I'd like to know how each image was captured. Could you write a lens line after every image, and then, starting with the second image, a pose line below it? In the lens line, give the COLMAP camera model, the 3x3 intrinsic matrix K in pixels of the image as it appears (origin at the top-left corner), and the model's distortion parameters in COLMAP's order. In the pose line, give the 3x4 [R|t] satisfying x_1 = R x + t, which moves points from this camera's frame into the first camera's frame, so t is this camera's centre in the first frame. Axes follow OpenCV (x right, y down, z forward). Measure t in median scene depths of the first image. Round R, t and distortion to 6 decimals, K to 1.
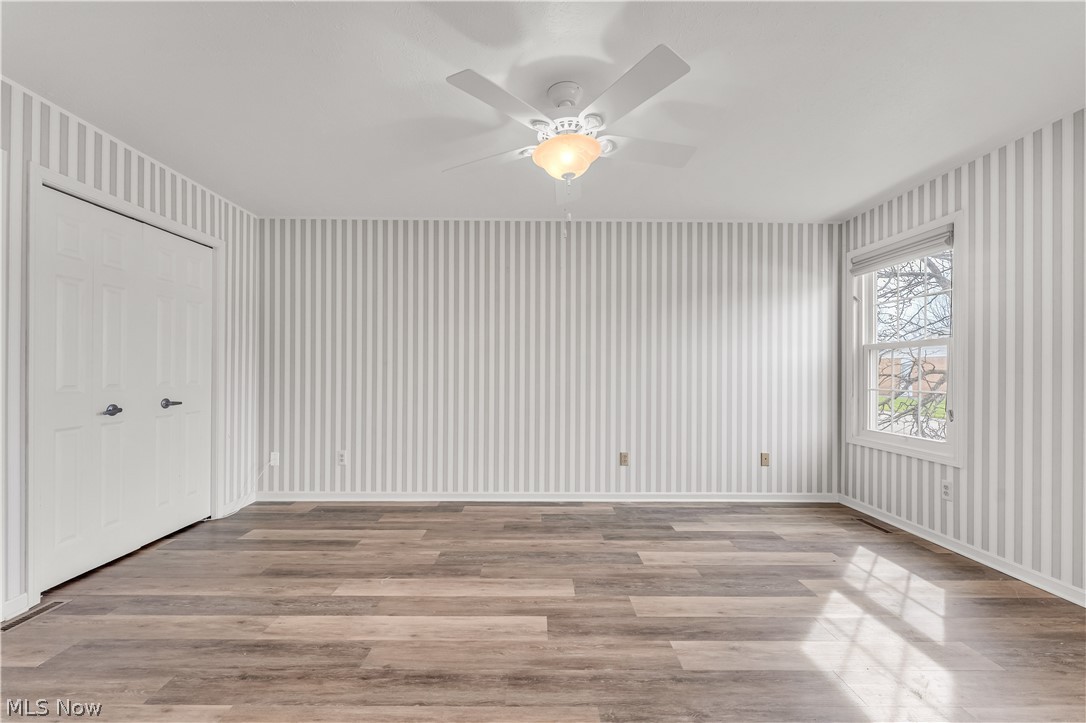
lens RADIAL K [[439.8, 0, 536.7], [0, 439.8, 368.7], [0, 0, 1]] dist [0.000400, 0.000198]
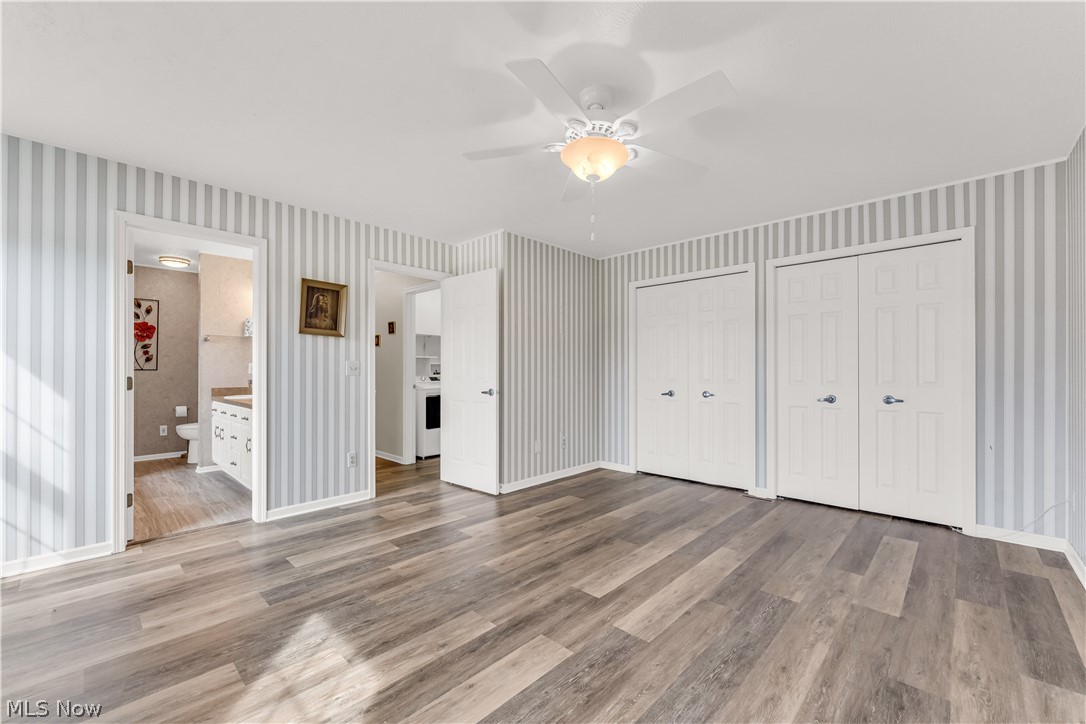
lens RADIAL K [[439.8, 0, 536.7], [0, 439.8, 369.2], [0, 0, 1]] dist [0.000400, 0.000198]
pose [[-0.699876, -0.006171, -0.714237, 0.839406], [0.002101, 0.999941, -0.010698, 0.010848], [0.714261, -0.008988, -0.699822, 1.532903]]
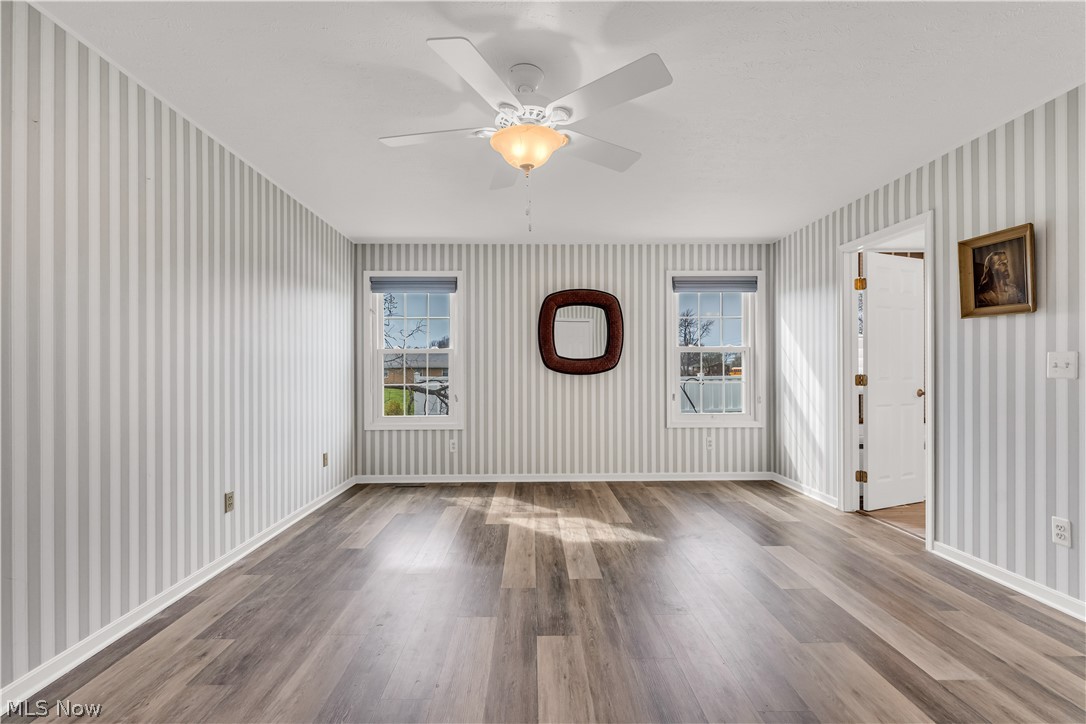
lens RADIAL K [[439.8, 0, 536.7], [0, 439.8, 369.2], [0, 0, 1]] dist [0.000400, 0.000198]
pose [[-0.008002, -0.000697, 0.999968, -0.840232], [-0.003552, 0.999993, 0.000668, -0.000560], [-0.999962, -0.003547, -0.008004, 0.936666]]
